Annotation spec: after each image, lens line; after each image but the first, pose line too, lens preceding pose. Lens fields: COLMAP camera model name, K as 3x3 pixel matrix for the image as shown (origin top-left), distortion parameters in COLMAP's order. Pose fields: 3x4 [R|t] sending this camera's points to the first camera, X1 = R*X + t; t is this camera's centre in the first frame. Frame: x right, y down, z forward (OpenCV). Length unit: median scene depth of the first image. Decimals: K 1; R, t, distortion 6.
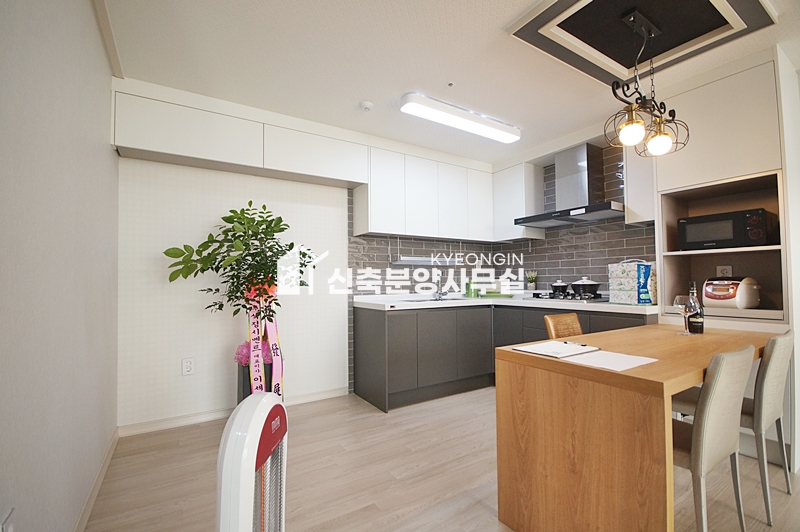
lens RADIAL K [[349.4, 0, 388.4], [0, 349.4, 270.1], [0, 0, 1]] dist [0.016585, -0.016082]
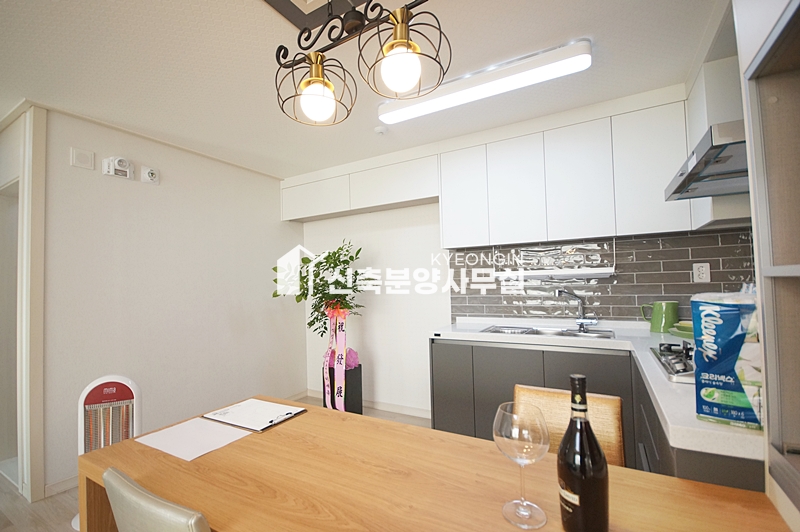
lens RADIAL K [[359.2, 0, 390.1], [0, 359.2, 270.9], [0, 0, 1]] dist [-0.000042, -0.000184]
pose [[0.473881, -0.036303, -0.879840, 0.891281], [0.050687, 0.998618, -0.013904, -0.058178], [0.879129, -0.038007, 0.475066, 0.559967]]
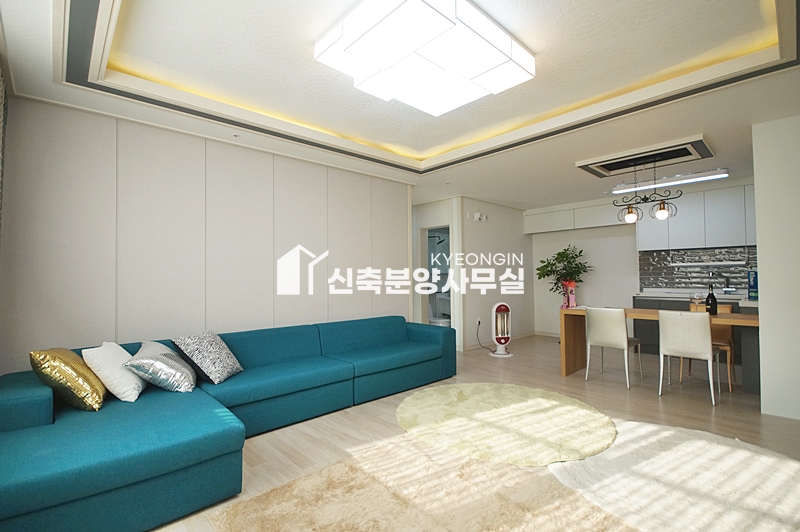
lens RADIAL K [[366.9, 0, 390.1], [0, 366.9, 269.8], [0, 0, 1]] dist [0.000445, -0.000141]
pose [[0.194392, -0.012929, -0.980839, 1.868143], [0.041836, 0.999113, -0.004878, -0.074630], [0.980031, -0.040086, 0.194760, -0.679965]]
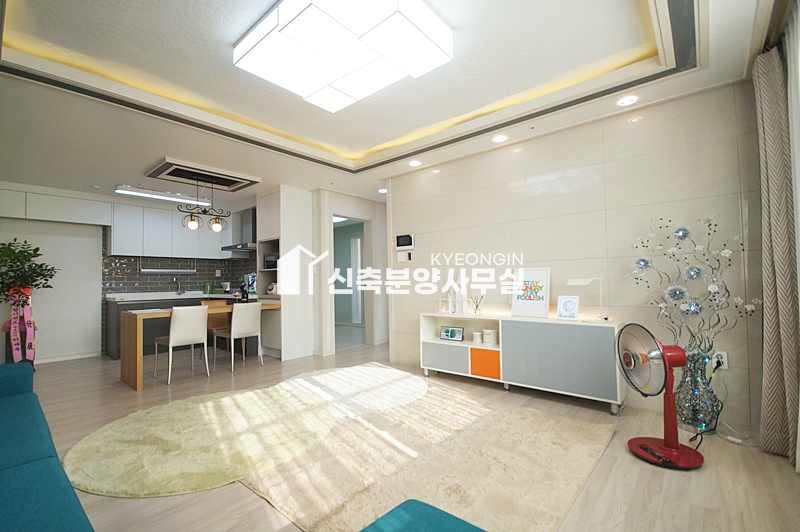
lens RADIAL K [[349.4, 0, 388.4], [0, 349.4, 270.1], [0, 0, 1]] dist [0.016585, -0.016082]
pose [[0.953077, 0.000333, 0.302729, 0.877832], [0.000805, 0.999993, -0.003637, -0.038477], [-0.302728, 0.003710, 0.953070, -1.243253]]
